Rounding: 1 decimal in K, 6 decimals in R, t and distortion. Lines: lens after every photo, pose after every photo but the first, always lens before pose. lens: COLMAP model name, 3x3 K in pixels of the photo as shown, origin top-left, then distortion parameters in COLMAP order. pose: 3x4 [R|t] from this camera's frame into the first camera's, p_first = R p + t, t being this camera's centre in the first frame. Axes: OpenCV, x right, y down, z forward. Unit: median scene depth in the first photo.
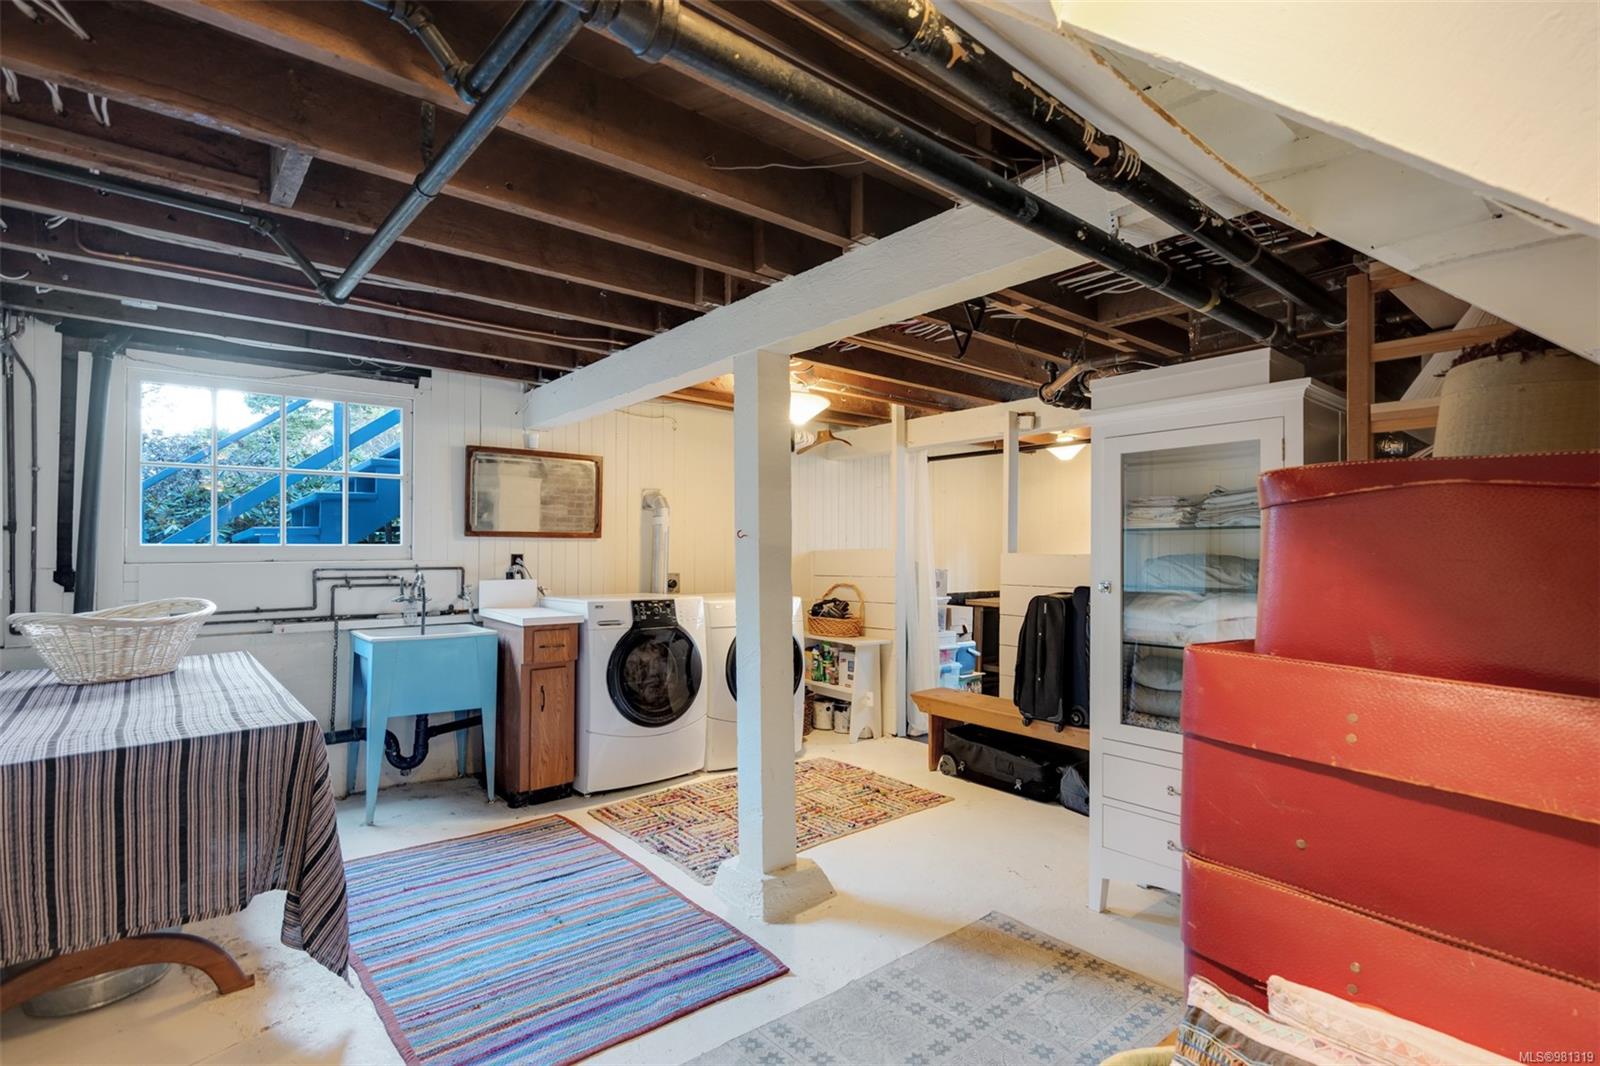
lens RADIAL K [[793.3, 0, 800.0], [0, 793.3, 533.0], [0, 0, 1]] dist [-0.002330, 0.000267]
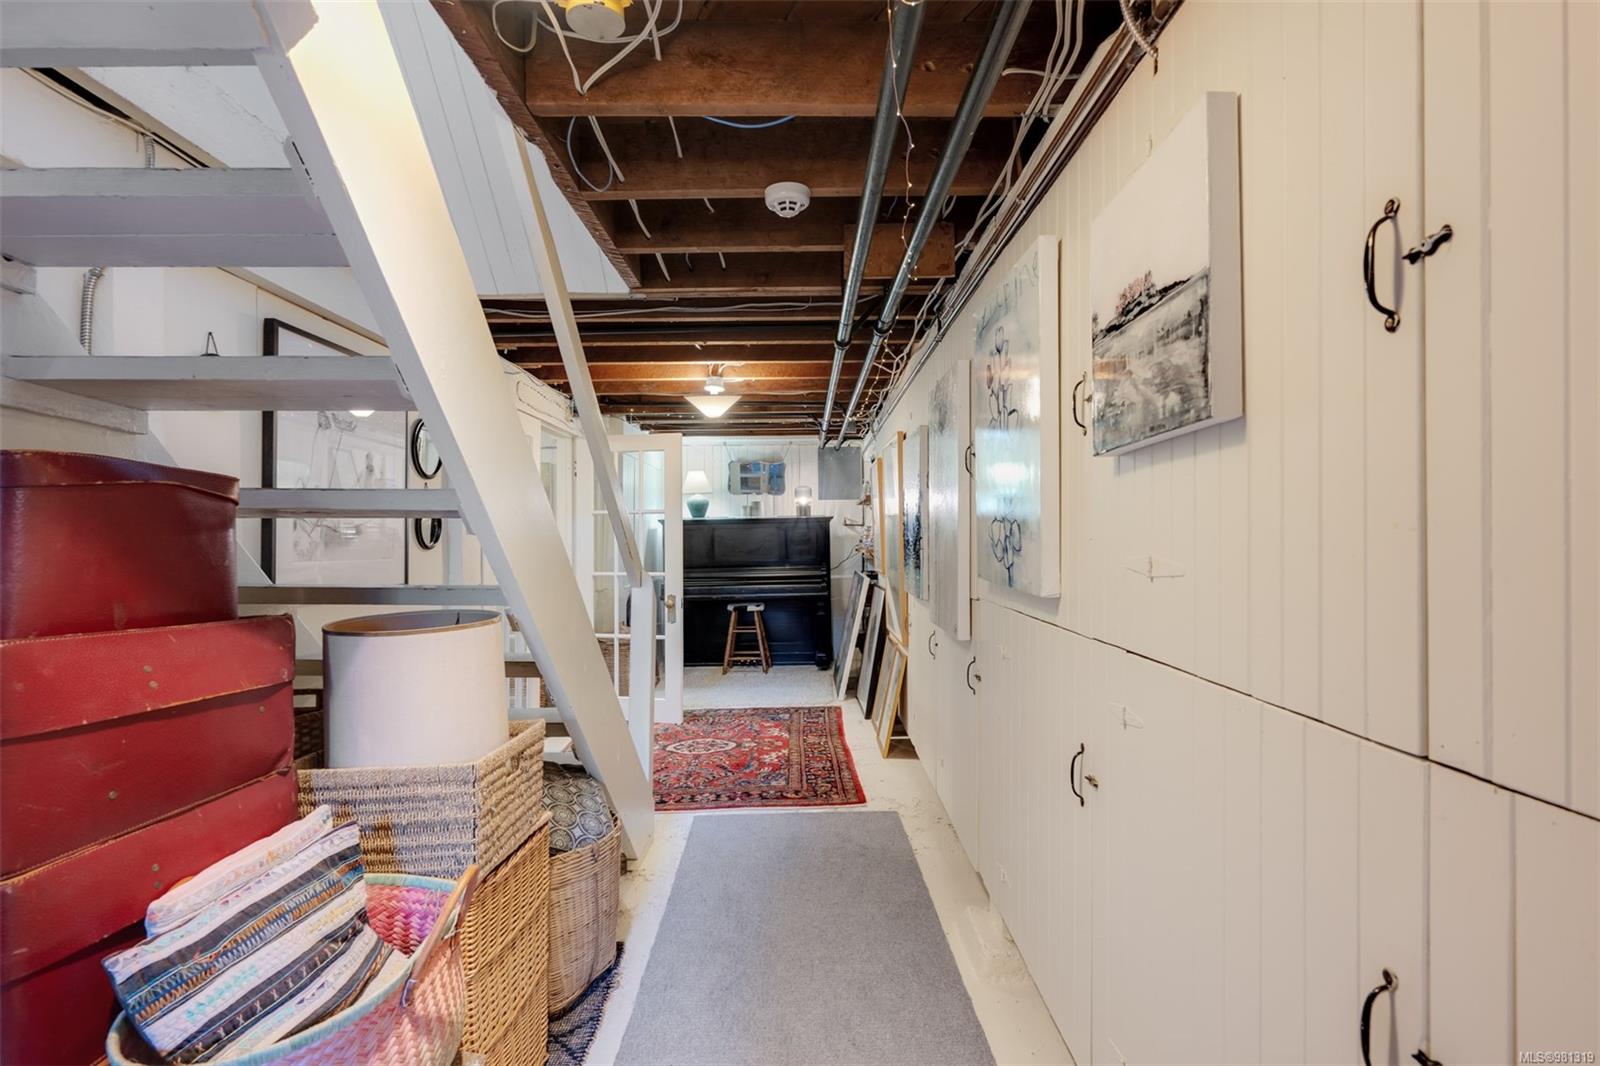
lens RADIAL K [[793.3, 0, 800.0], [0, 793.3, 533.0], [0, 0, 1]] dist [-0.002330, 0.000267]
pose [[-0.752747, -0.000403, 0.658310, -0.861310], [-0.017415, 0.999662, -0.019301, 0.031324], [-0.658080, -0.025993, -0.752499, 1.266983]]
